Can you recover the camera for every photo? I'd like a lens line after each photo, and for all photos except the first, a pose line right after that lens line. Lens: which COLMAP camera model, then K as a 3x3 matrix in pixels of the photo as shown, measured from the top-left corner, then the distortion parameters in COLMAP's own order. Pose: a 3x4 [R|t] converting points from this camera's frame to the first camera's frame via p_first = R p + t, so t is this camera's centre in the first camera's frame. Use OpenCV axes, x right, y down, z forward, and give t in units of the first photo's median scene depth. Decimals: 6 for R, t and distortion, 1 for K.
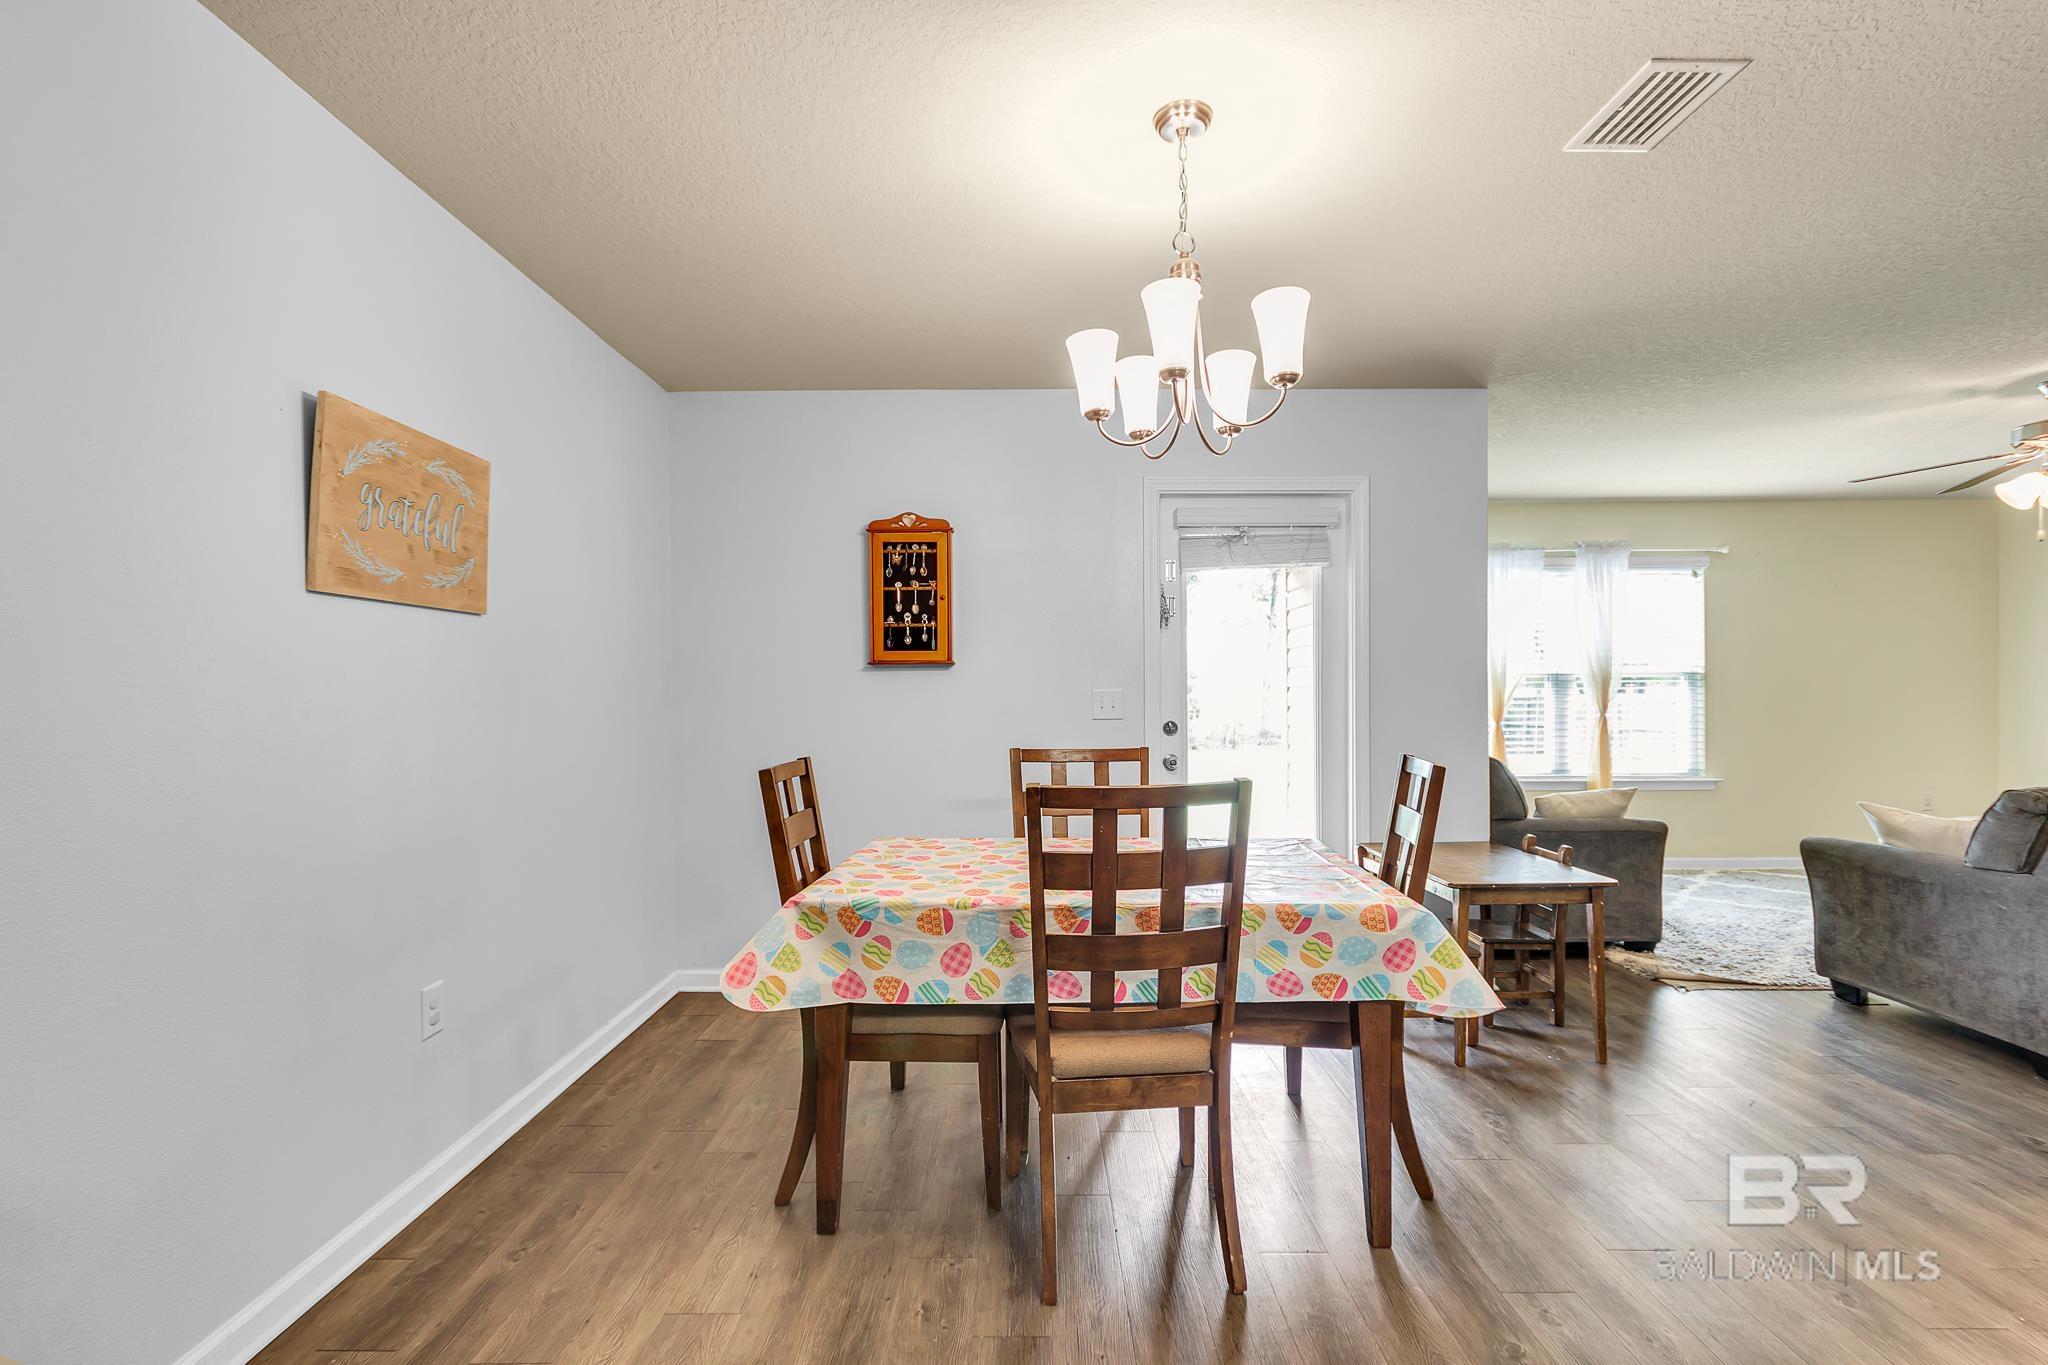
lens RADIAL K [[952.7, 0, 1024.0], [0, 952.7, 682.5], [0, 0, 1]] dist [-0.000937, 0.000024]
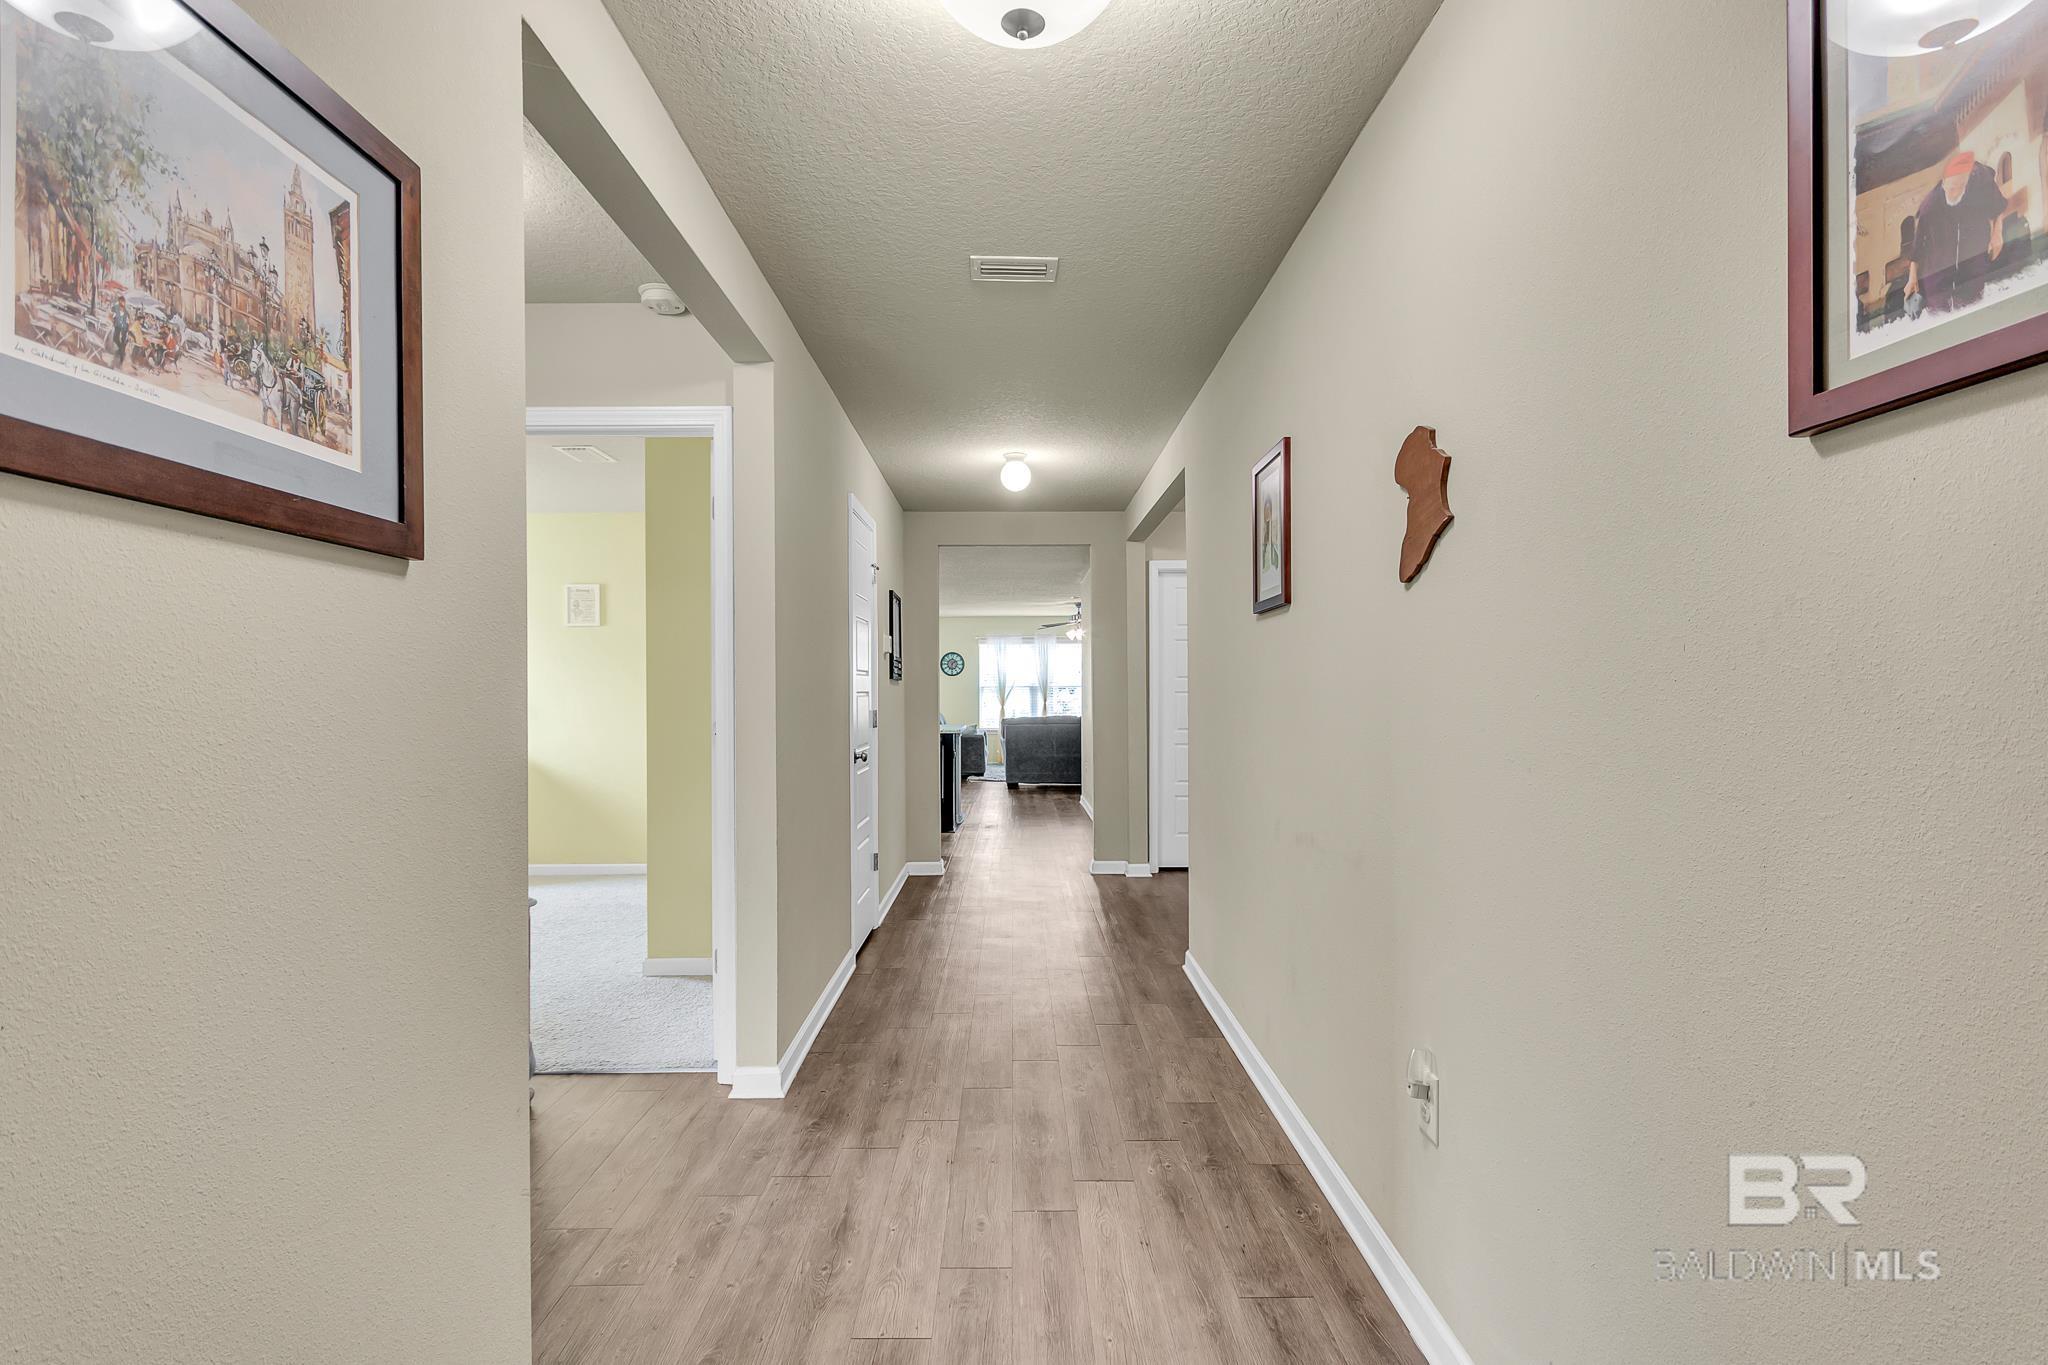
lens RADIAL K [[952.7, 0, 1024.0], [0, 952.7, 682.5], [0, 0, 1]] dist [-0.000937, 0.000024]
pose [[0.999994, -0.001943, -0.003009, 0.896429], [0.001934, 0.999994, -0.002871, -0.019477], [0.003015, 0.002866, 0.999991, -2.368279]]
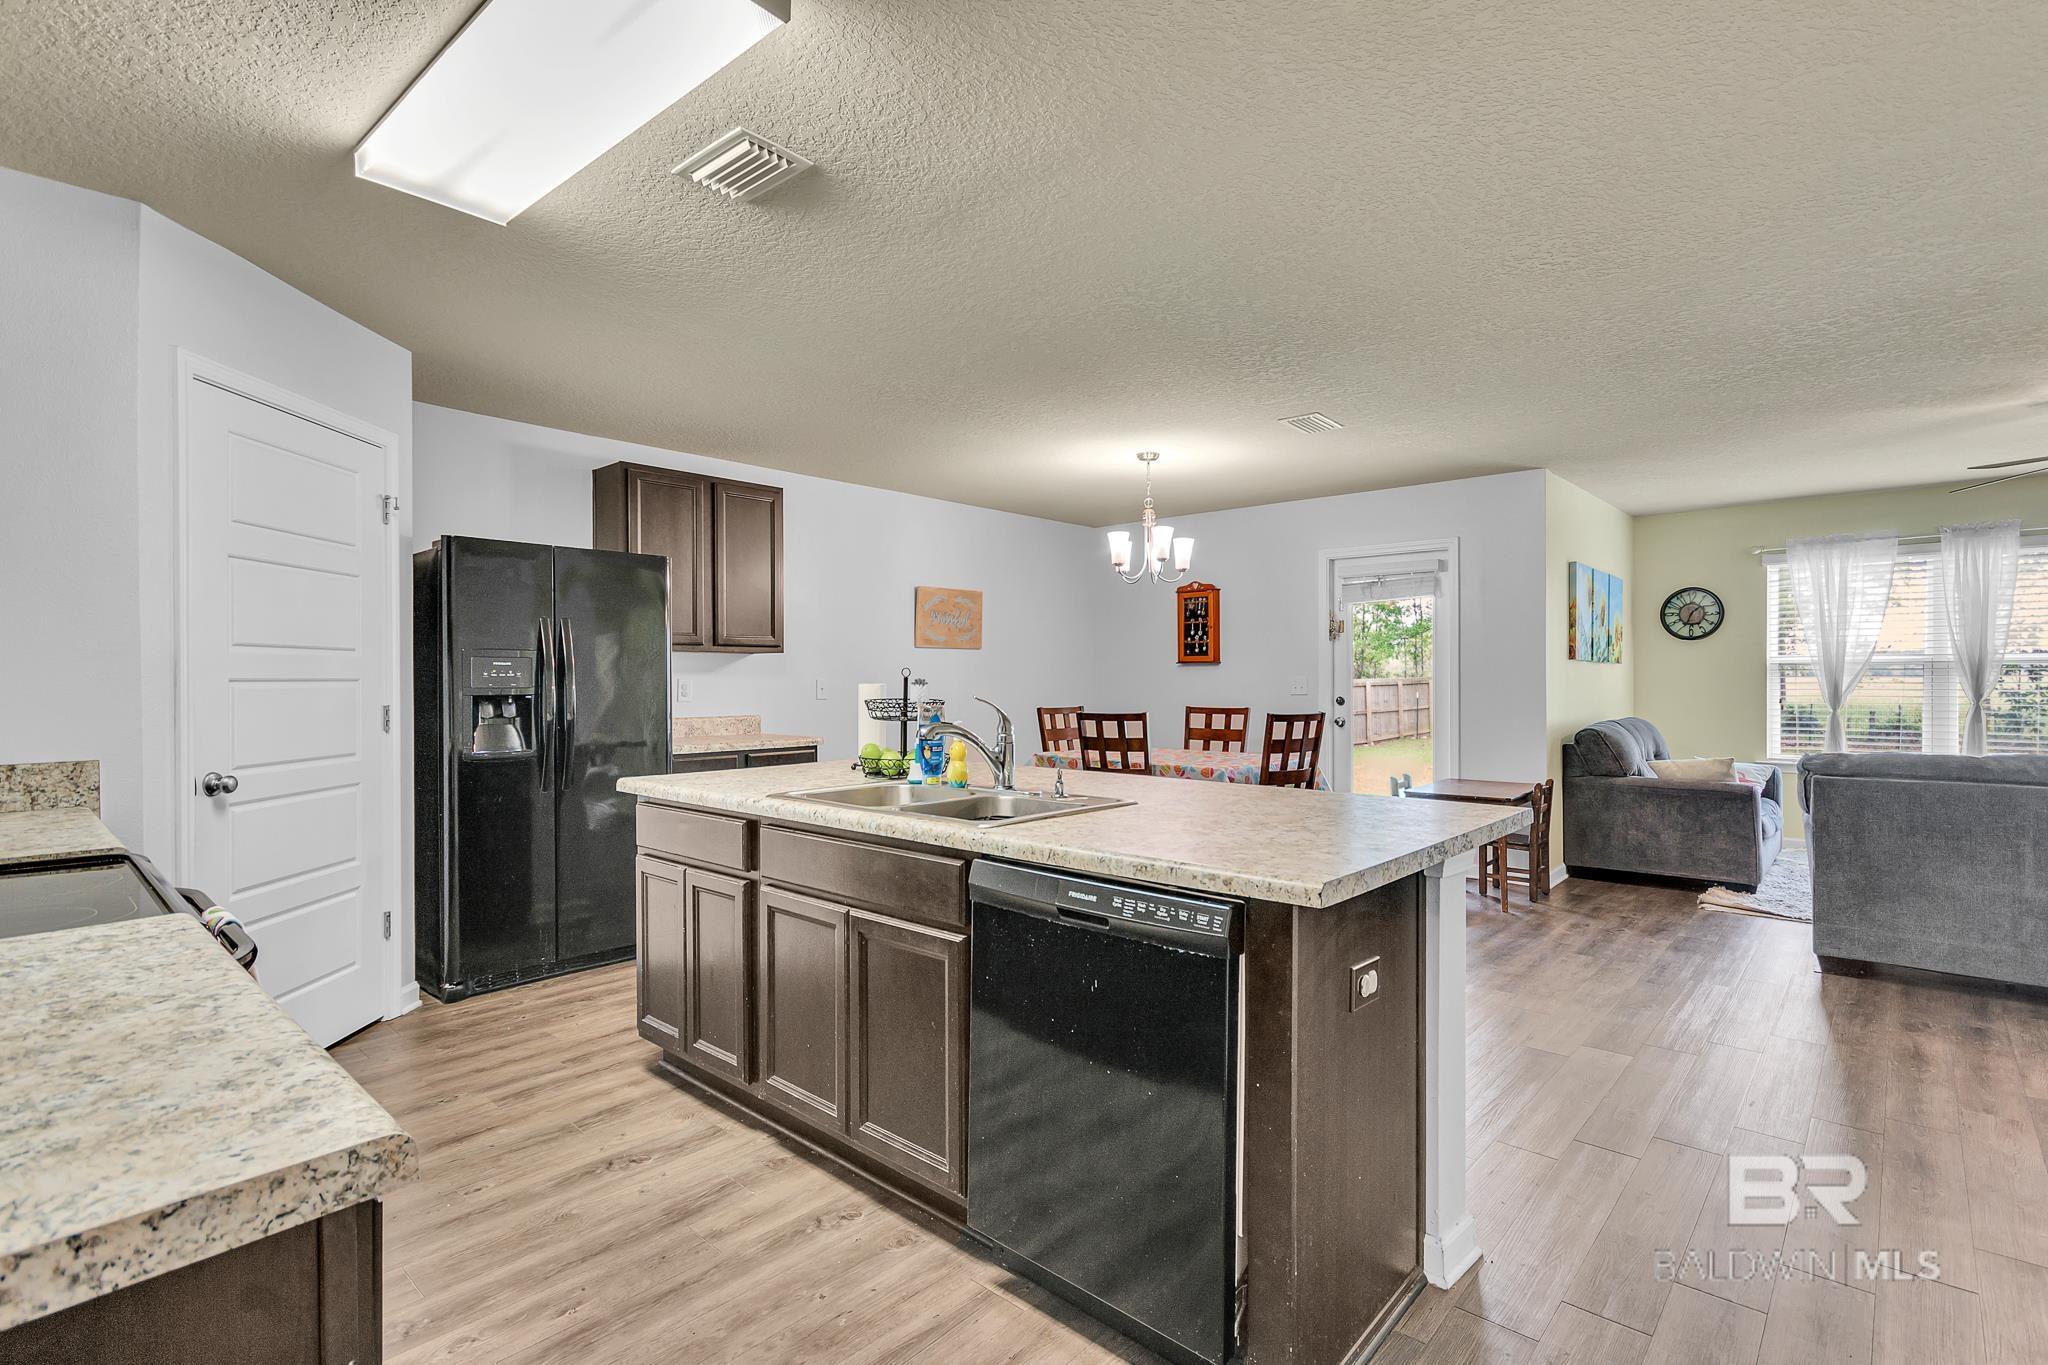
lens RADIAL K [[952.7, 0, 1024.0], [0, 952.7, 682.5], [0, 0, 1]] dist [-0.000937, 0.000024]
pose [[0.728156, 0.006568, -0.685380, 0.904539], [0.005149, 0.999873, 0.015053, -0.011099], [0.685392, -0.014490, 0.728030, -0.579115]]
